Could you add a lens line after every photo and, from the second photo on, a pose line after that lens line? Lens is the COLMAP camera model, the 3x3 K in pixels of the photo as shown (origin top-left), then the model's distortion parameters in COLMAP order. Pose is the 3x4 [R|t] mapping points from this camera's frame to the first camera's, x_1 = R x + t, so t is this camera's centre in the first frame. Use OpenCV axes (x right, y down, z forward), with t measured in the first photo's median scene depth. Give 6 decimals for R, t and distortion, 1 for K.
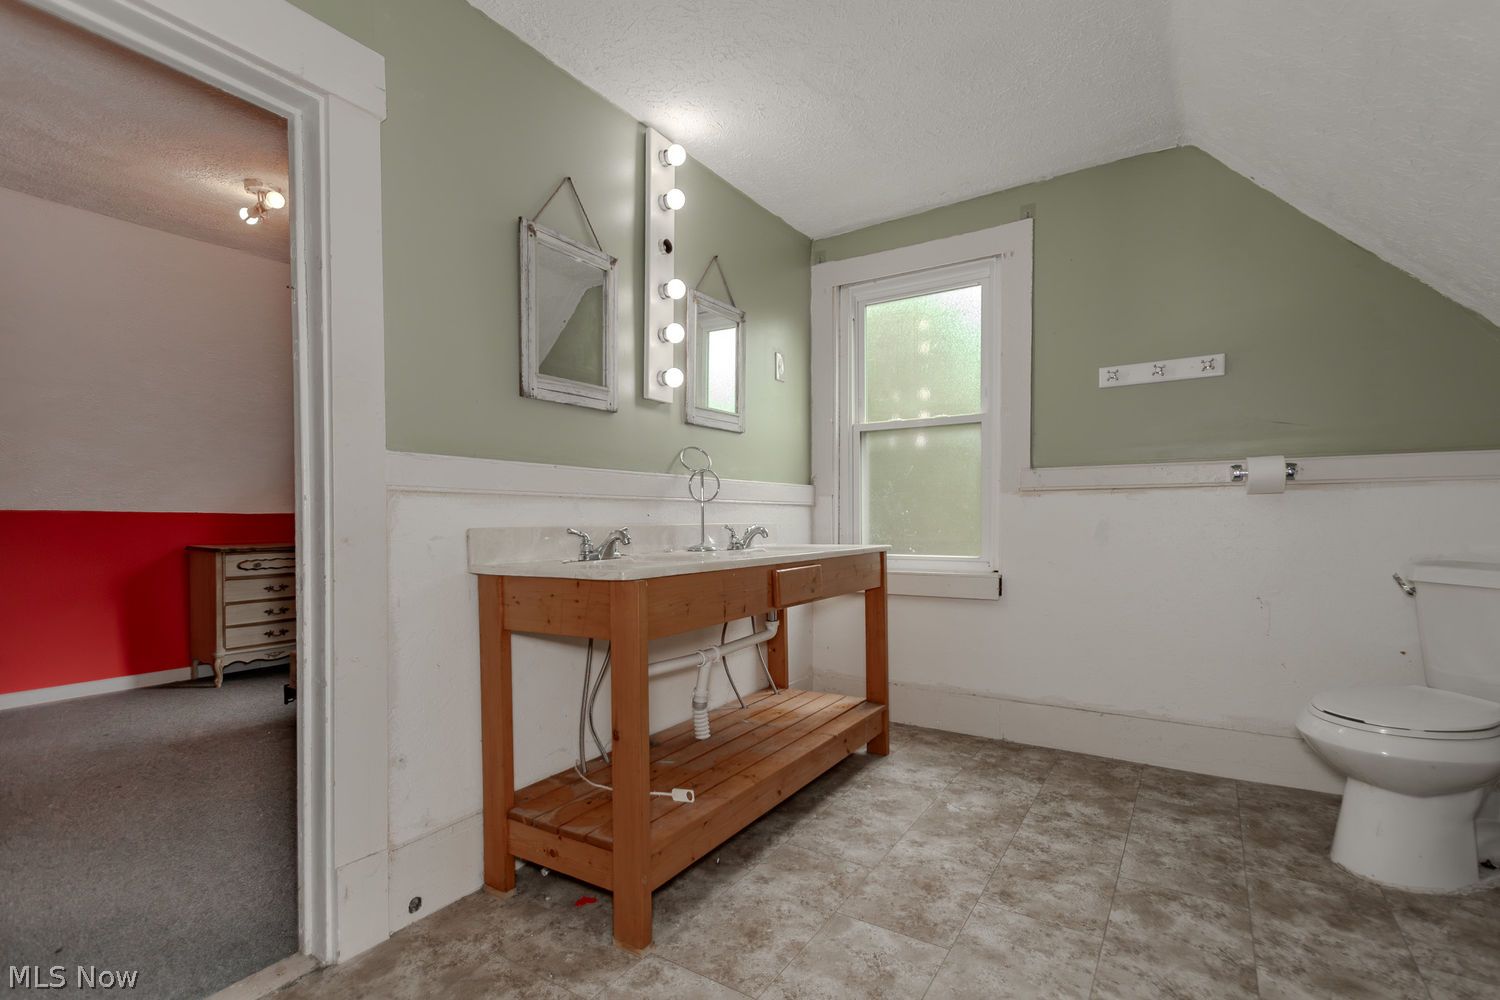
lens RADIAL K [[701.6, 0, 758.6], [0, 701.6, 506.7], [0, 0, 1]] dist [-0.000428, -0.002448]
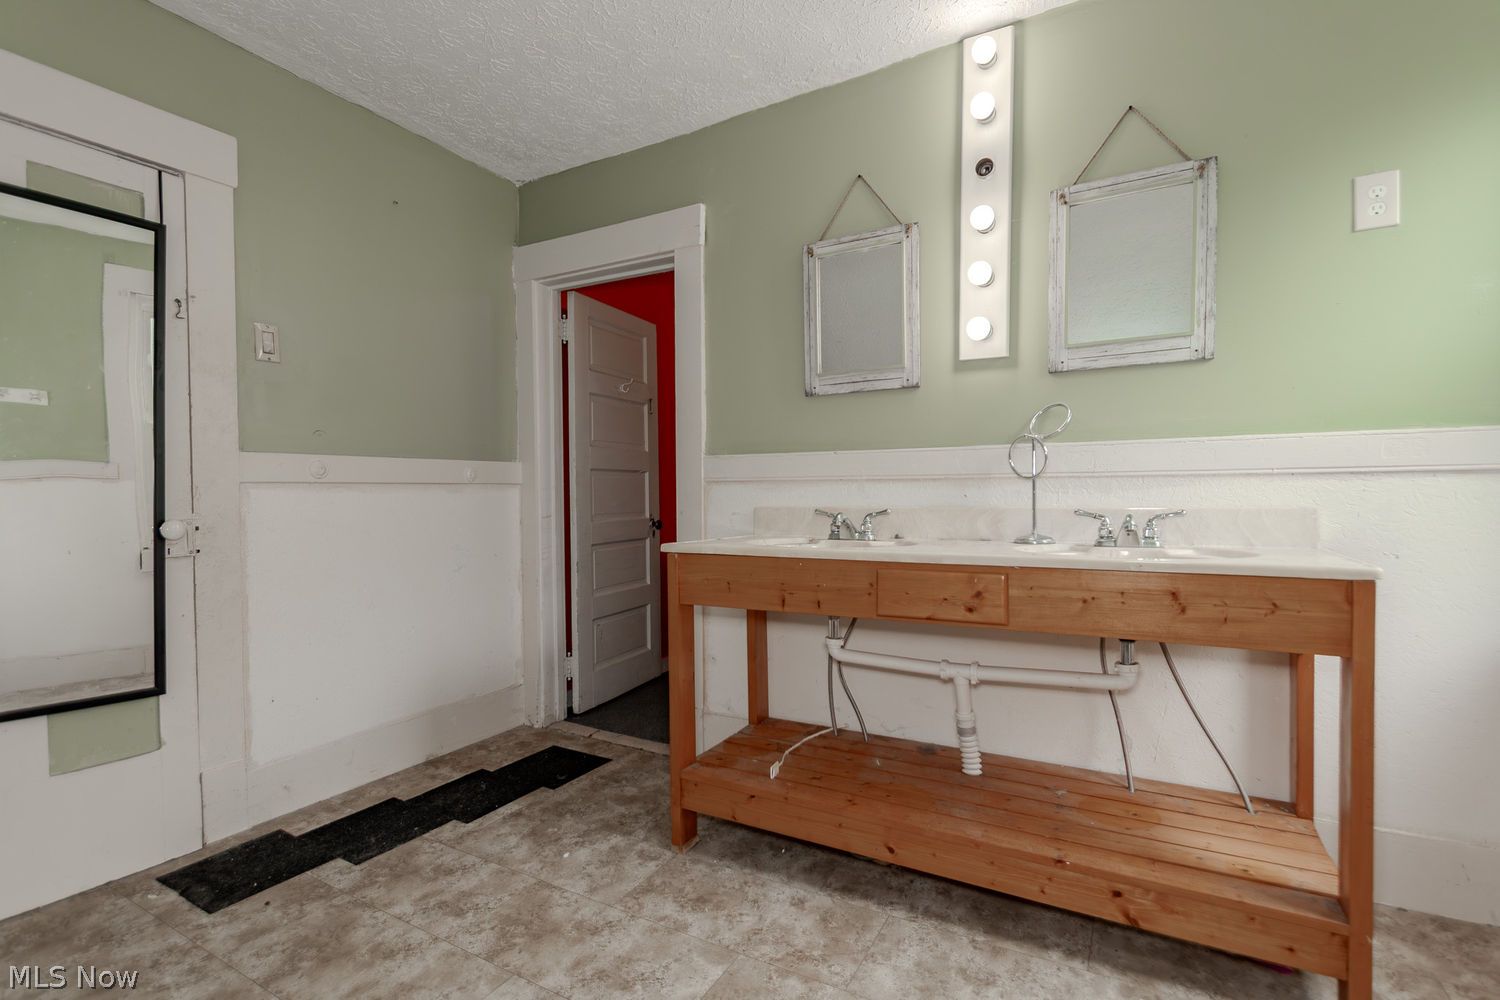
lens RADIAL K [[701.6, 0, 753.1], [0, 701.6, 504.1], [0, 0, 1]] dist [-0.000428, -0.002448]
pose [[0.036203, 0.008997, -0.999304, 0.812876], [0.017268, 0.999805, 0.009627, 0.010626], [0.999195, -0.017604, 0.036040, 0.830778]]
